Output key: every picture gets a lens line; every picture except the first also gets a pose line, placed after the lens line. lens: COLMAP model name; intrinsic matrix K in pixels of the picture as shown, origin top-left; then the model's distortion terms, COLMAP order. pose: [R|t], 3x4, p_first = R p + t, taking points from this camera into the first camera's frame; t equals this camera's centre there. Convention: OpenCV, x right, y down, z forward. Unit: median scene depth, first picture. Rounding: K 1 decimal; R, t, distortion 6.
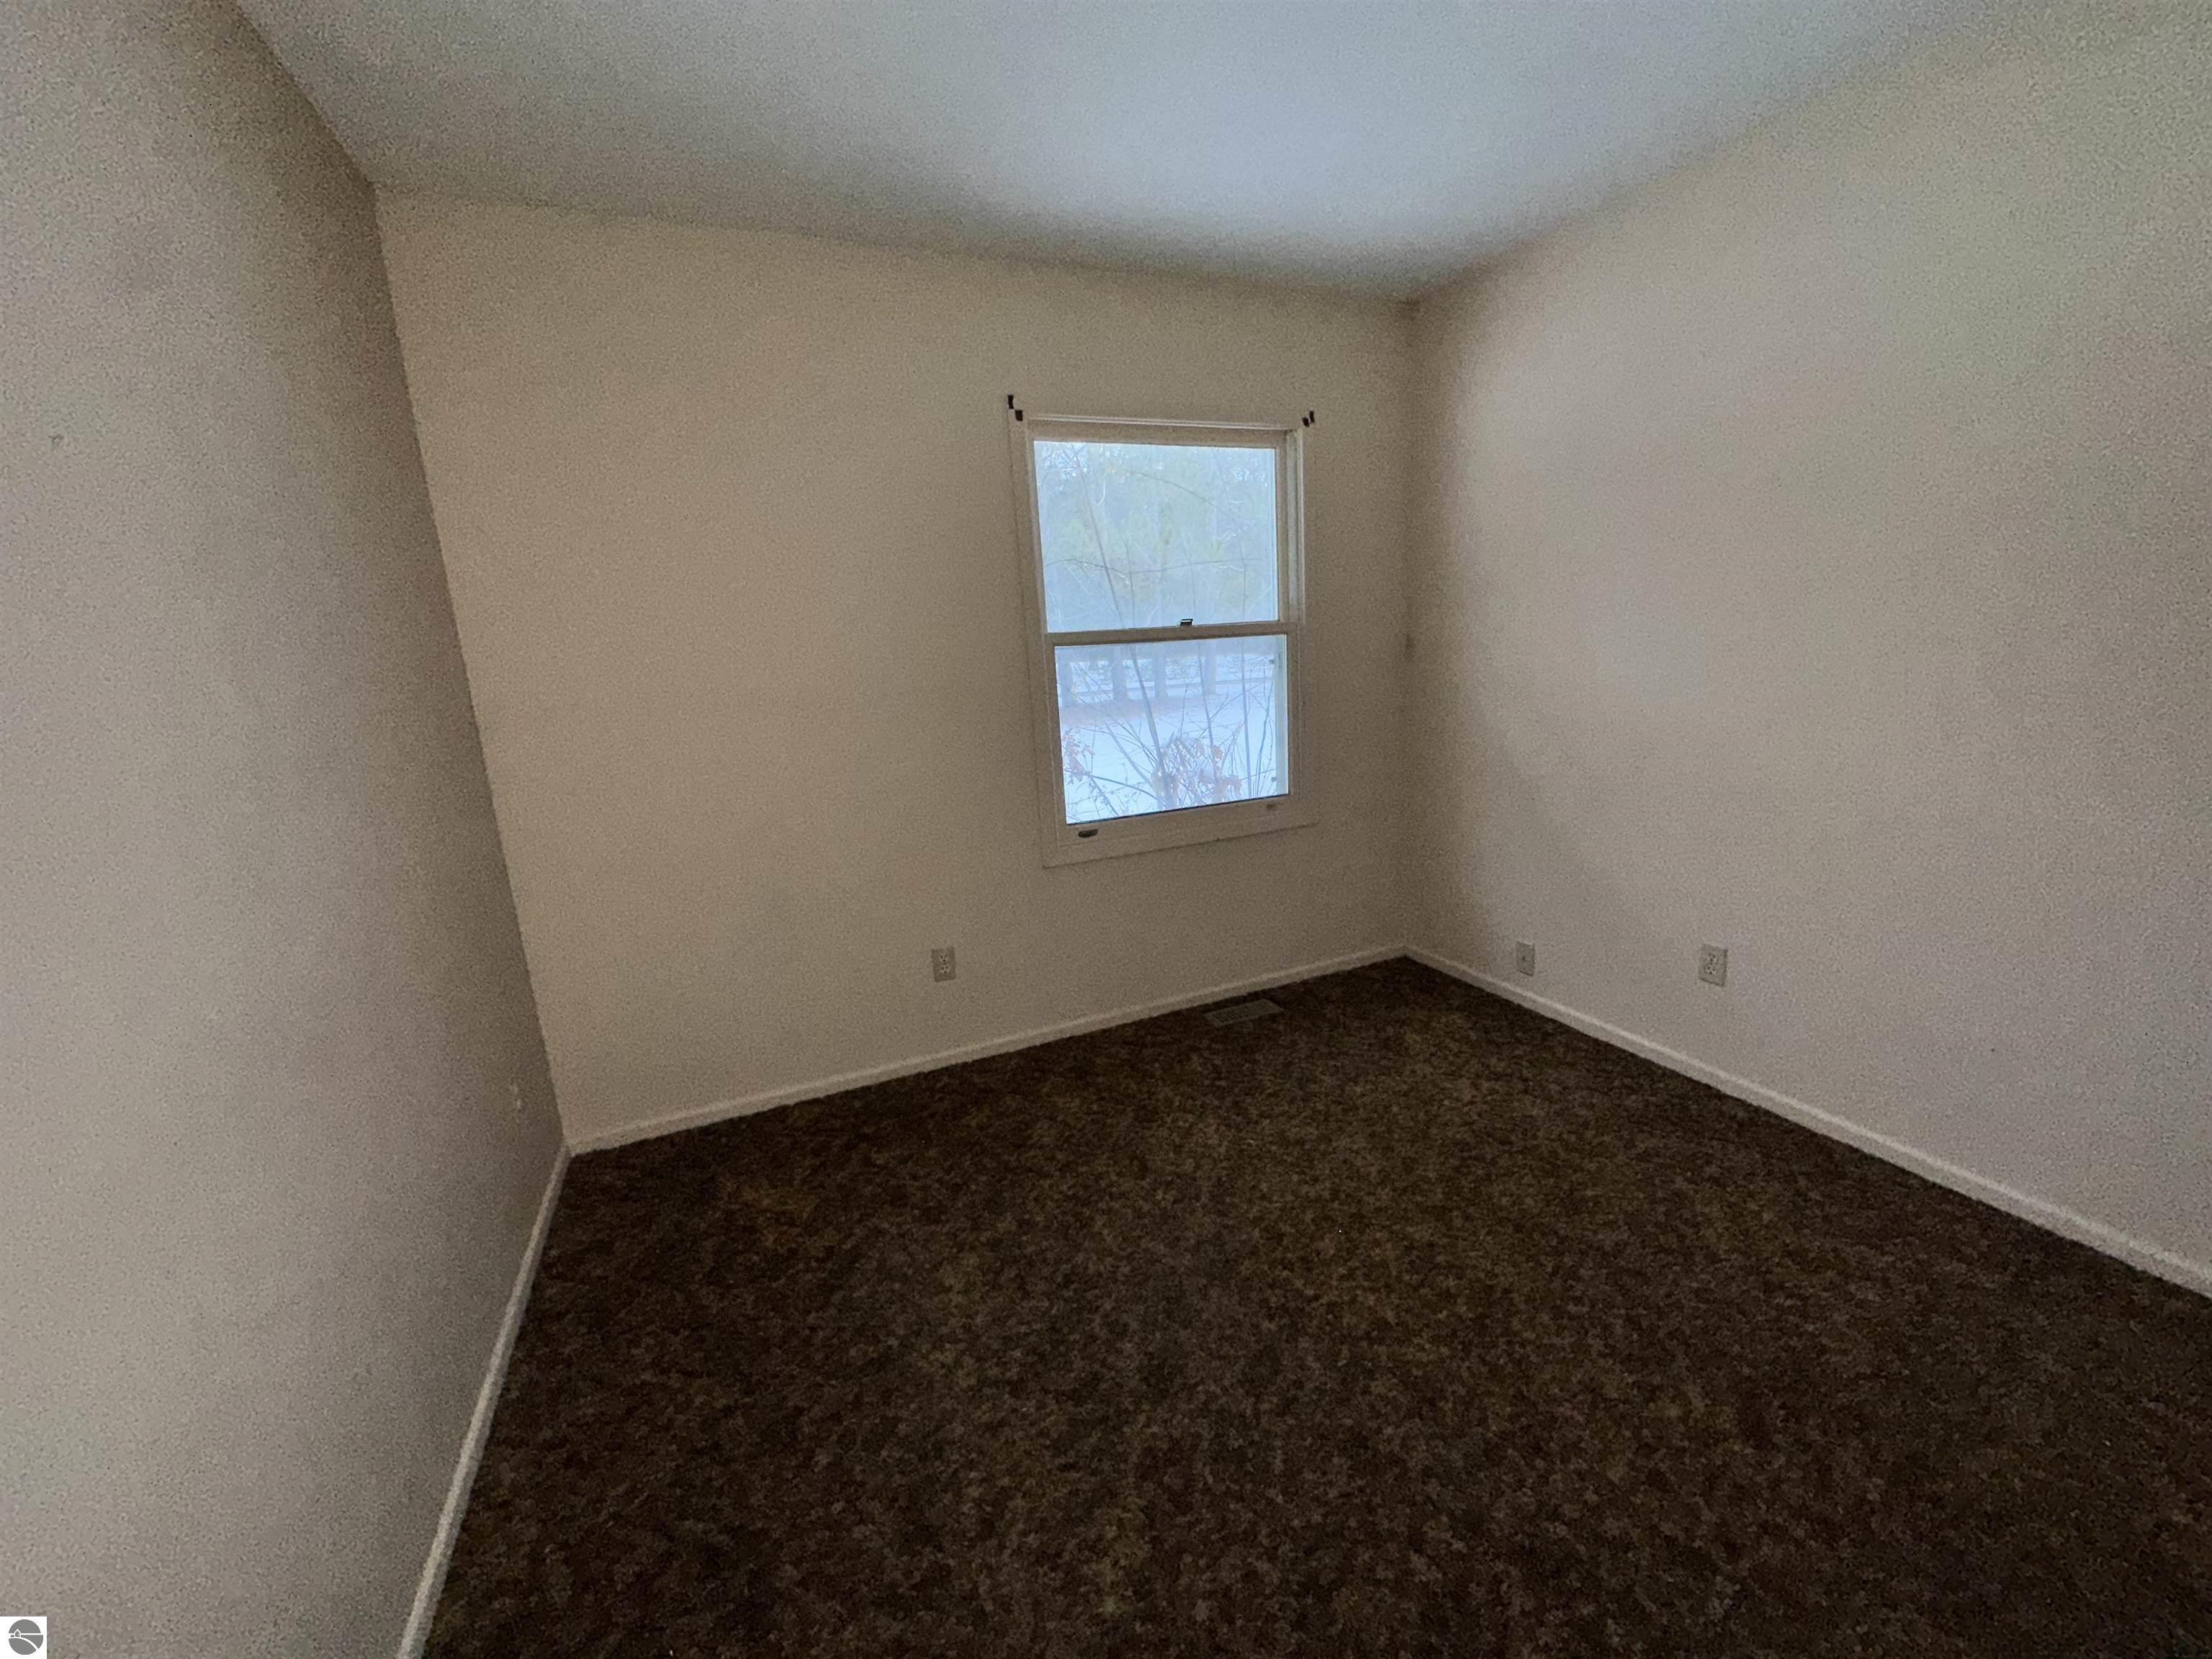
lens RADIAL K [[879.8, 0, 1094.3], [0, 879.8, 807.6], [0, 0, 1]] dist [-0.003075, 0.000758]
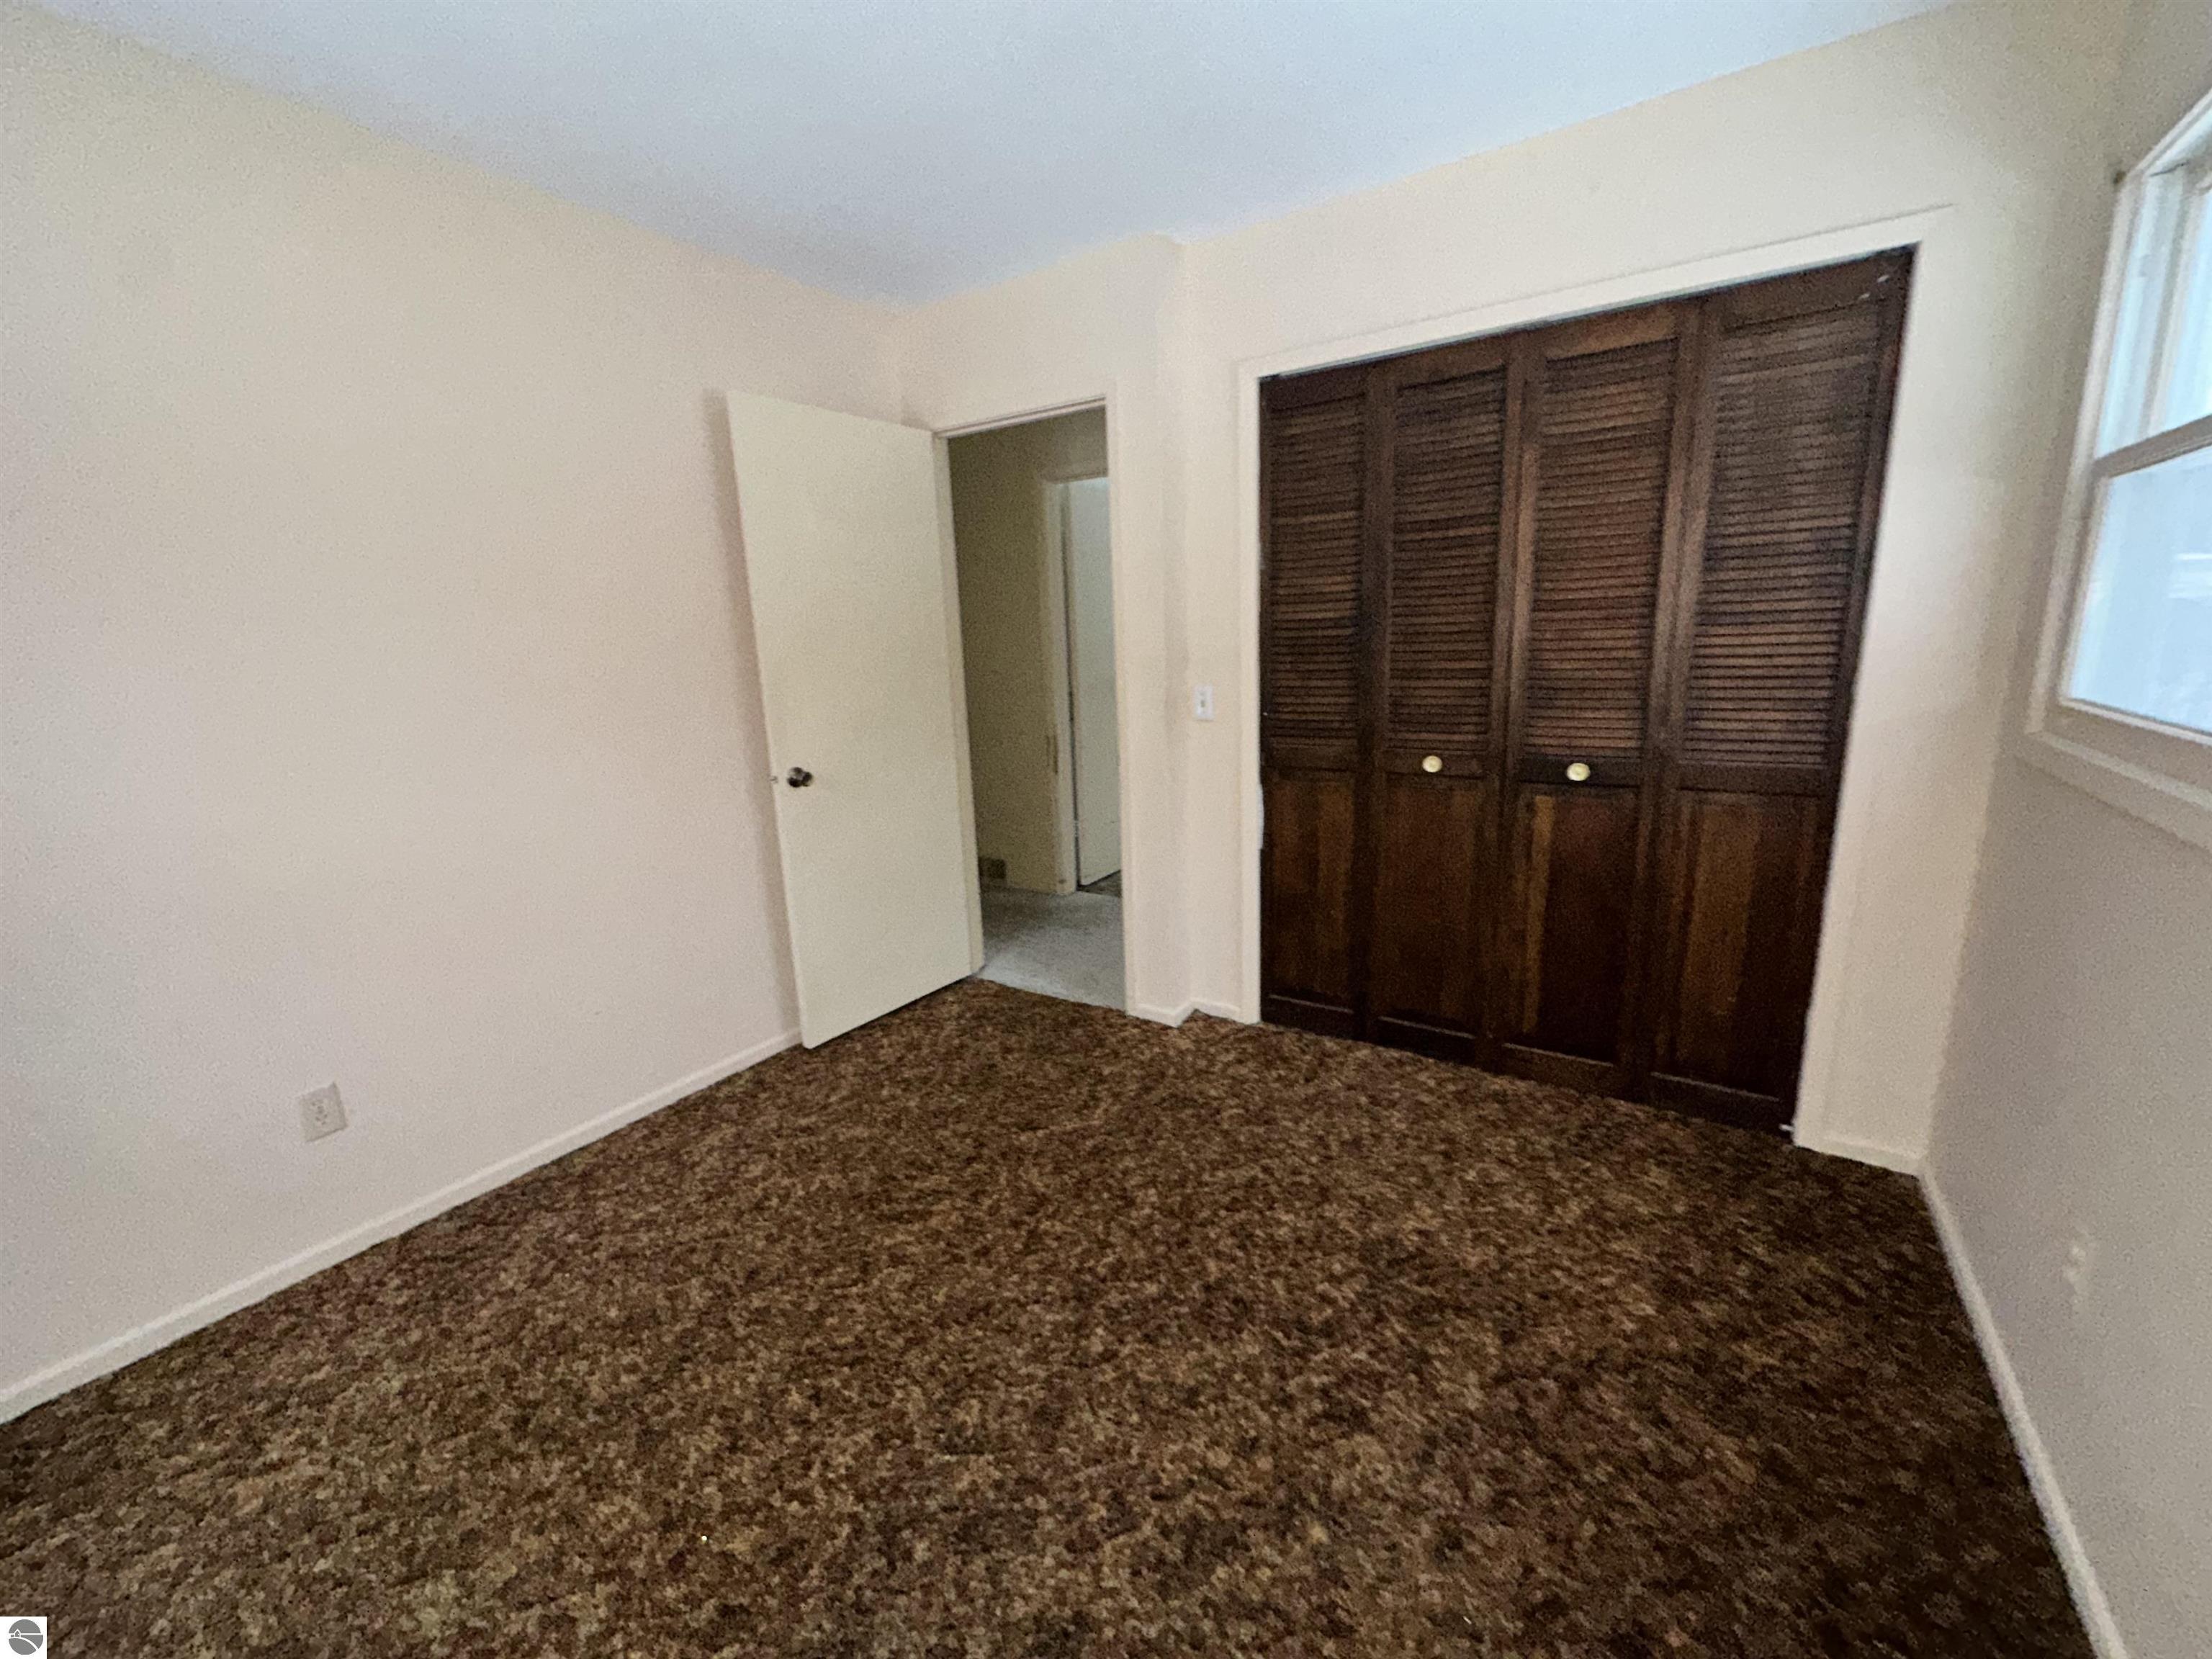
lens RADIAL K [[879.8, 0, 1123.9], [0, 879.8, 828.9], [0, 0, 1]] dist [-0.003075, 0.000758]
pose [[-0.554891, -0.104886, 0.825285, -0.294292], [0.226644, 0.935438, 0.271273, -0.100643], [-0.800455, 0.337573, -0.495294, 0.662593]]
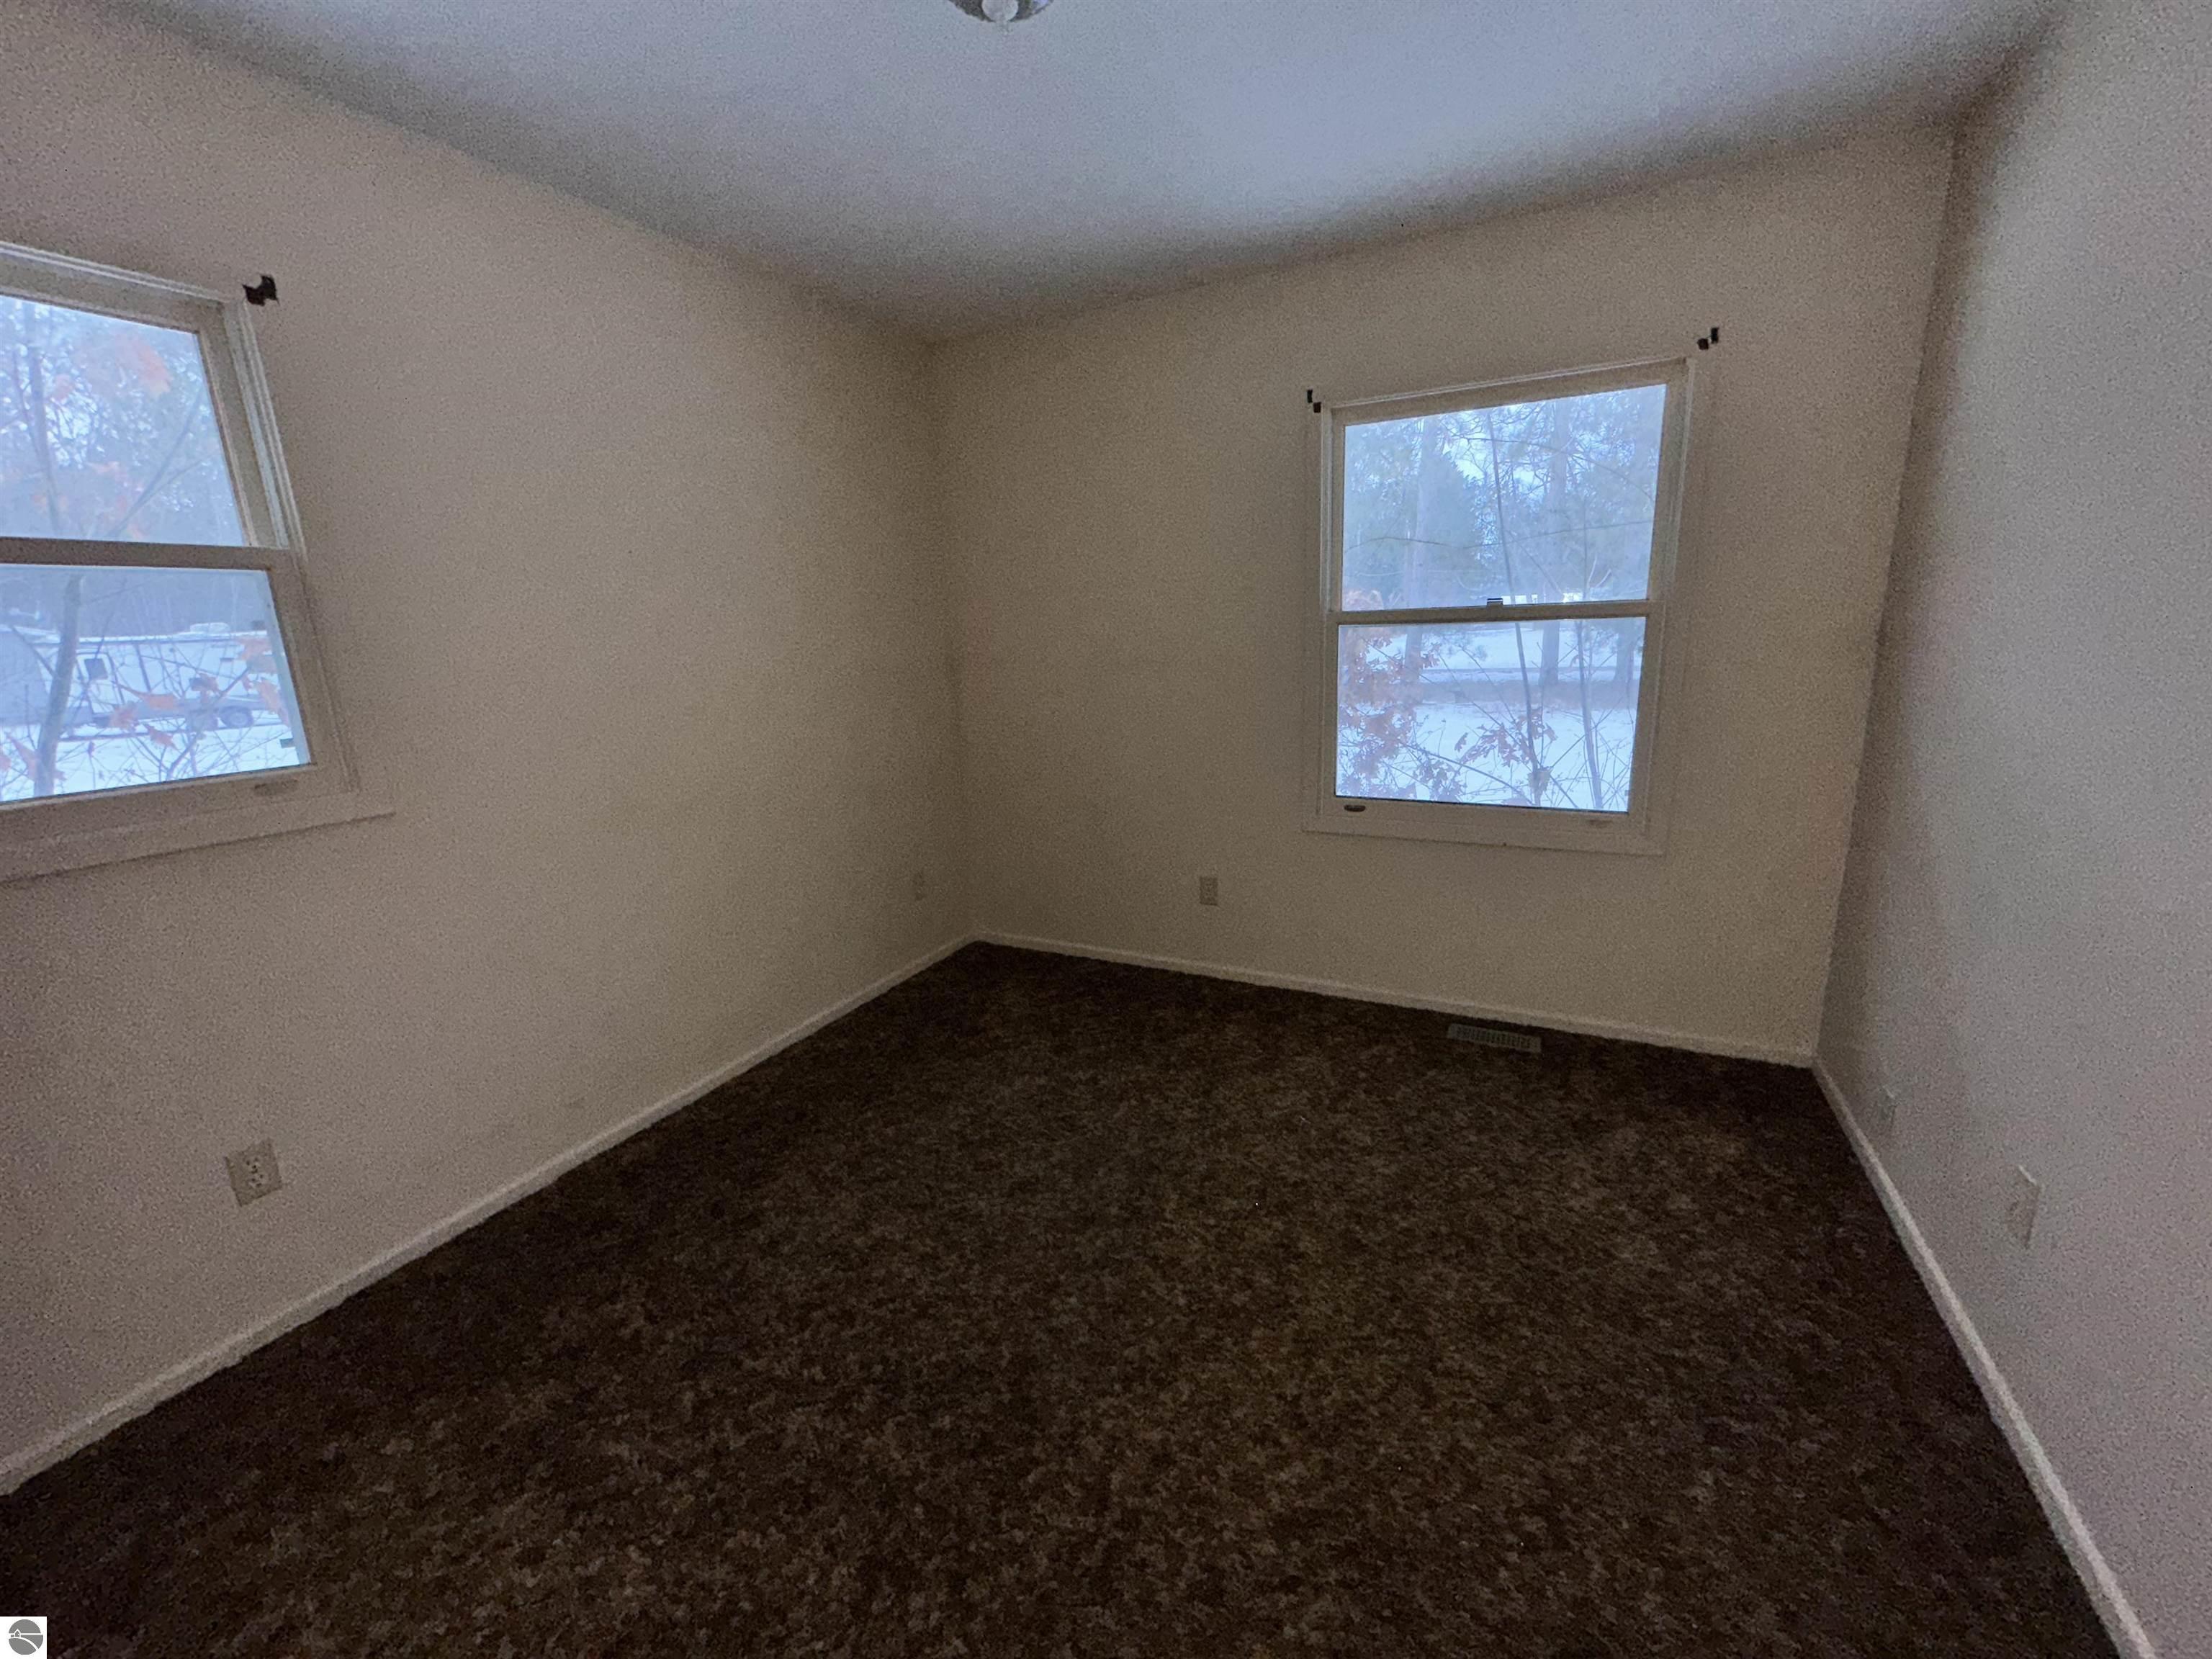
lens RADIAL K [[879.8, 0, 1111.7], [0, 879.8, 801.9], [0, 0, 1]] dist [-0.003075, 0.000758]
pose [[0.642558, 0.184078, -0.743797, 0.639111], [-0.143819, 0.982436, 0.118893, -0.066202], [0.752619, 0.030577, 0.657746, 0.122388]]
